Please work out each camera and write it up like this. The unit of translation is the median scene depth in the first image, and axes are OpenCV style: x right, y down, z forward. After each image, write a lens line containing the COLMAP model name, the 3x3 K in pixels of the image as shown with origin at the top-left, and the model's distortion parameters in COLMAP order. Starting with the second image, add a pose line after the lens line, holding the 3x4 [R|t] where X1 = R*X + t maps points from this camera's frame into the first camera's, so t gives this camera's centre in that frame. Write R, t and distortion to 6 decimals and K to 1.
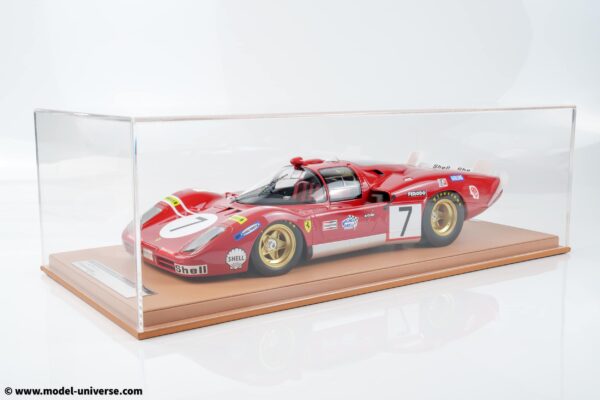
lens RADIAL K [[780.0, 0, 300.0], [0, 780.0, 200.0], [0, 0, 1]] dist [-0.092860, 0.001811]
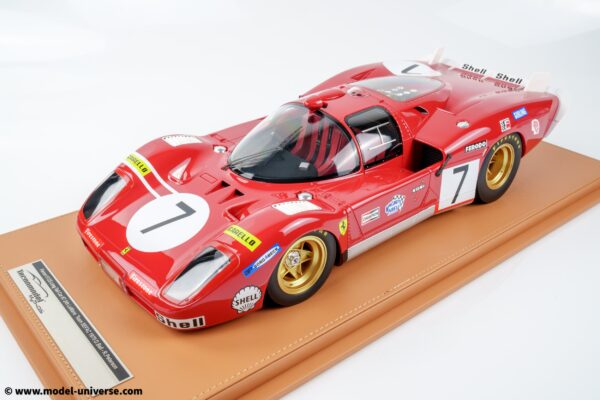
lens RADIAL K [[619.3, 0, 300.0], [0, 619.3, 200.0], [0, 0, 1]] dist [-0.060773, 0.003151]
pose [[0.995951, -0.034923, 0.082834, -0.067028], [0.004240, 0.938677, 0.344771, -0.164745], [-0.089795, -0.343024, 0.935025, 0.456805]]
